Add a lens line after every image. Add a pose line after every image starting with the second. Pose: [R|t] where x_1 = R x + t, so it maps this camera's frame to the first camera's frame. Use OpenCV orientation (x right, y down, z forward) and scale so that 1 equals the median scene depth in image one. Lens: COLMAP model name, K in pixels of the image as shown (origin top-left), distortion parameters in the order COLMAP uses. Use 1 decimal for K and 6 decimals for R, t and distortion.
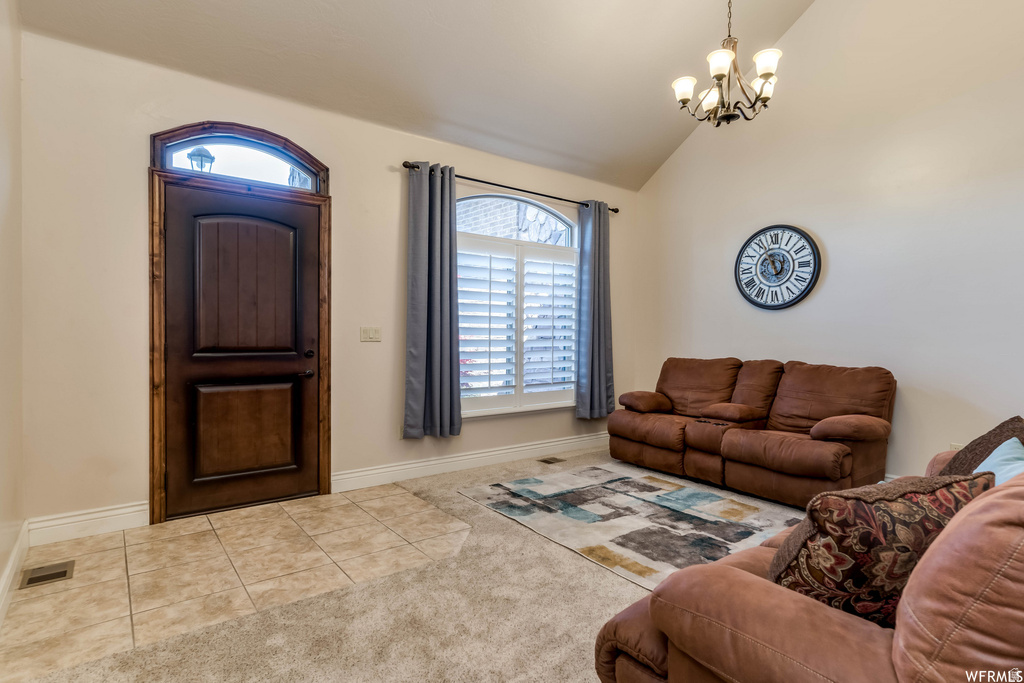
lens RADIAL K [[529.3, 0, 508.7], [0, 529.3, 344.0], [0, 0, 1]] dist [-0.004103, -0.000092]
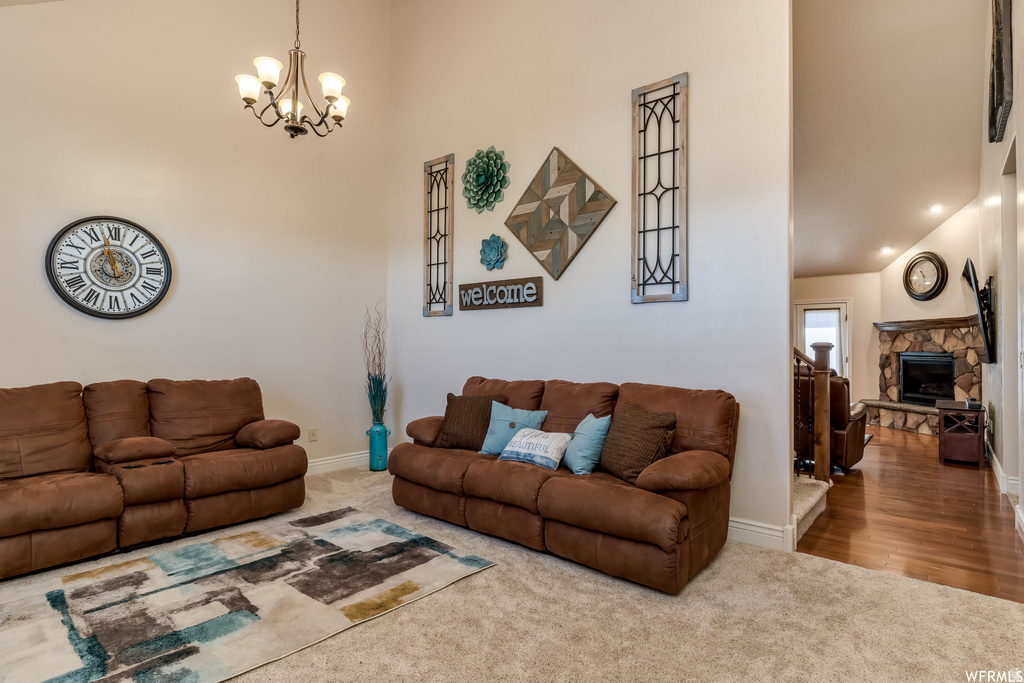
lens RADIAL K [[524.3, 0, 512.0], [0, 524.3, 341.5], [0, 0, 1]] dist [-0.002799, -0.000401]
pose [[-0.223711, 0.004226, 0.974646, -0.452503], [0.016421, 0.999865, -0.000566, -0.020435], [-0.974517, 0.015878, -0.223750, 0.608702]]
